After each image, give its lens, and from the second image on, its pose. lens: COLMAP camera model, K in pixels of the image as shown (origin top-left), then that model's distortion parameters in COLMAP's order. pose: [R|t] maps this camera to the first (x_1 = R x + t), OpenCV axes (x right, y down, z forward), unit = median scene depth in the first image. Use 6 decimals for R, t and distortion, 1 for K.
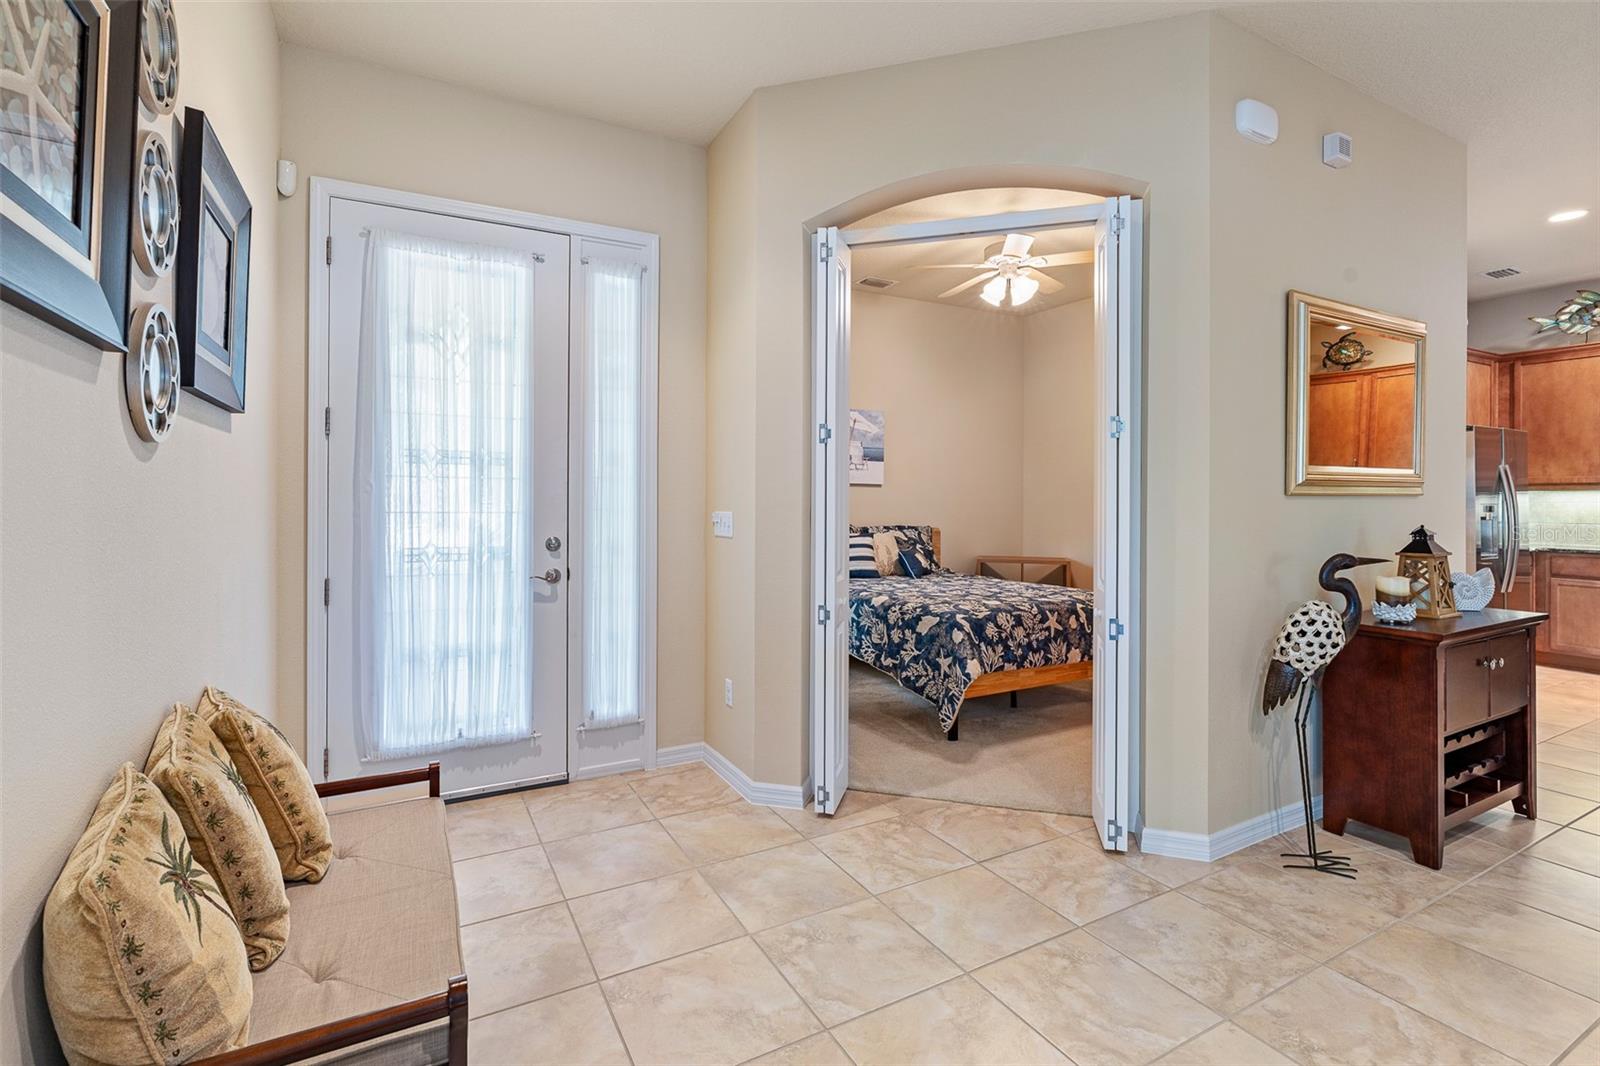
lens RADIAL K [[723.9, 0, 778.9], [0, 723.9, 499.5], [0, 0, 1]] dist [-0.010214, 0.004983]
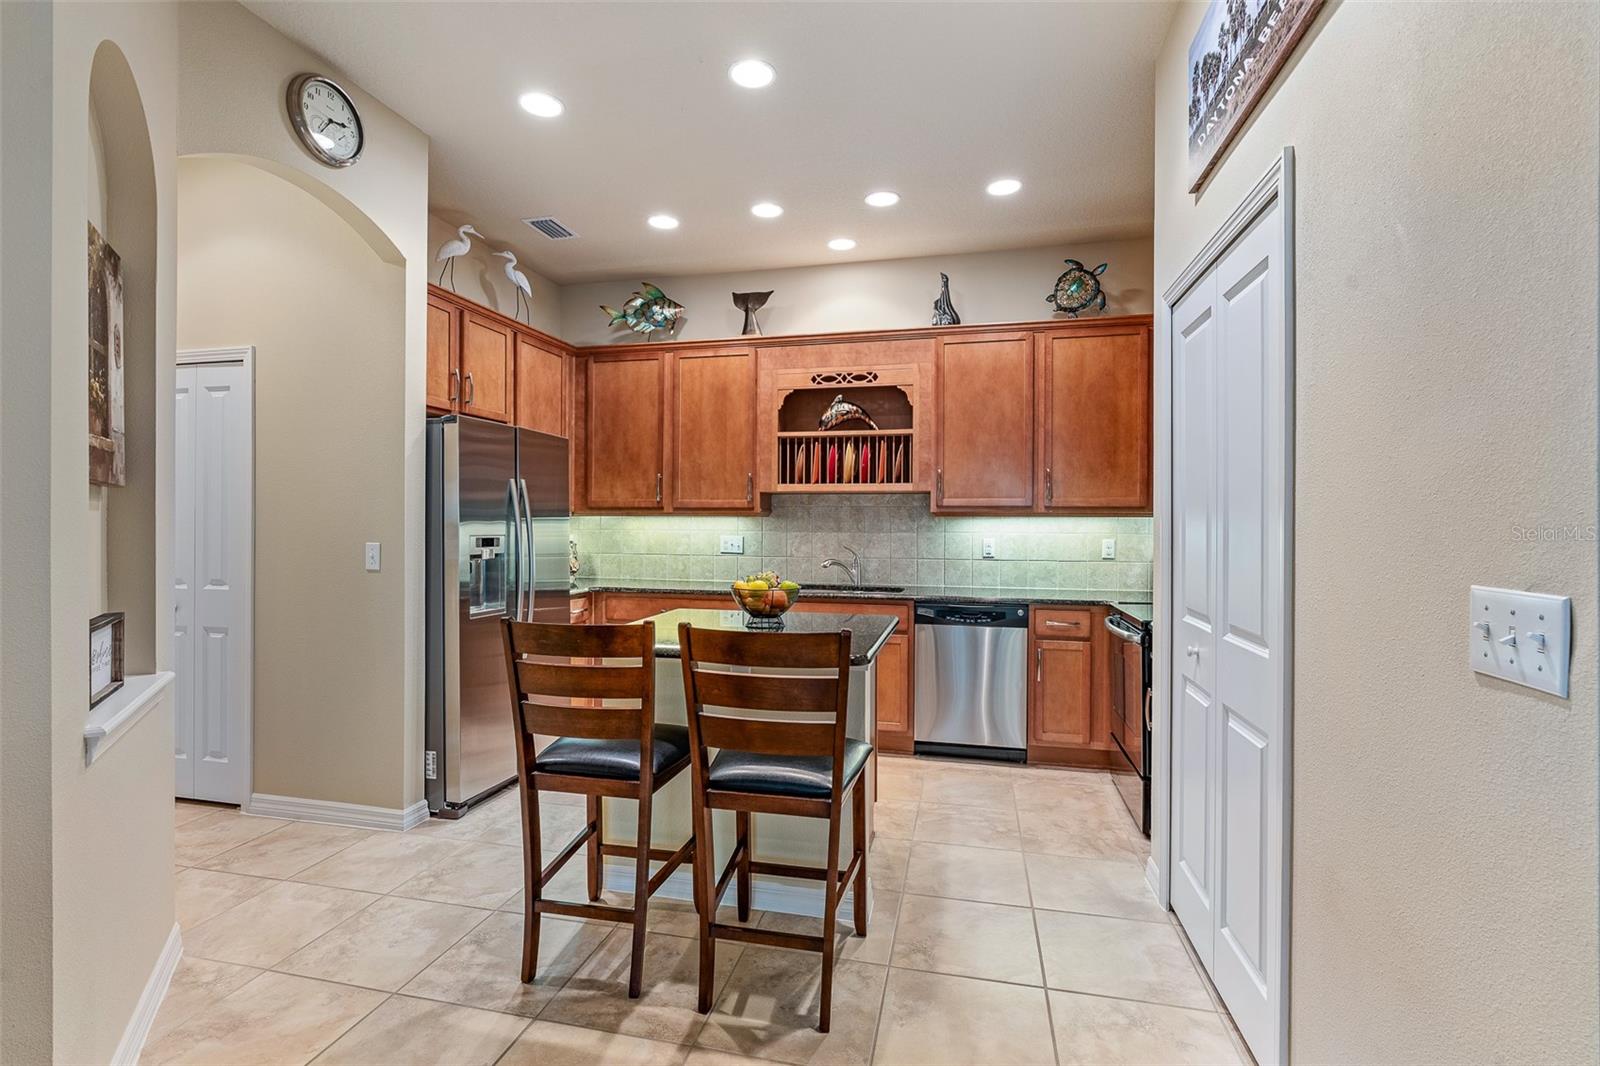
lens RADIAL K [[723.9, 0, 803.4], [0, 723.9, 526.1], [0, 0, 1]] dist [-0.010214, 0.004983]
pose [[0.653519, -0.003169, 0.756904, 1.071223], [-0.003319, 0.999970, 0.007052, -0.013046], [-0.756903, -0.007121, 0.653489, 0.536650]]
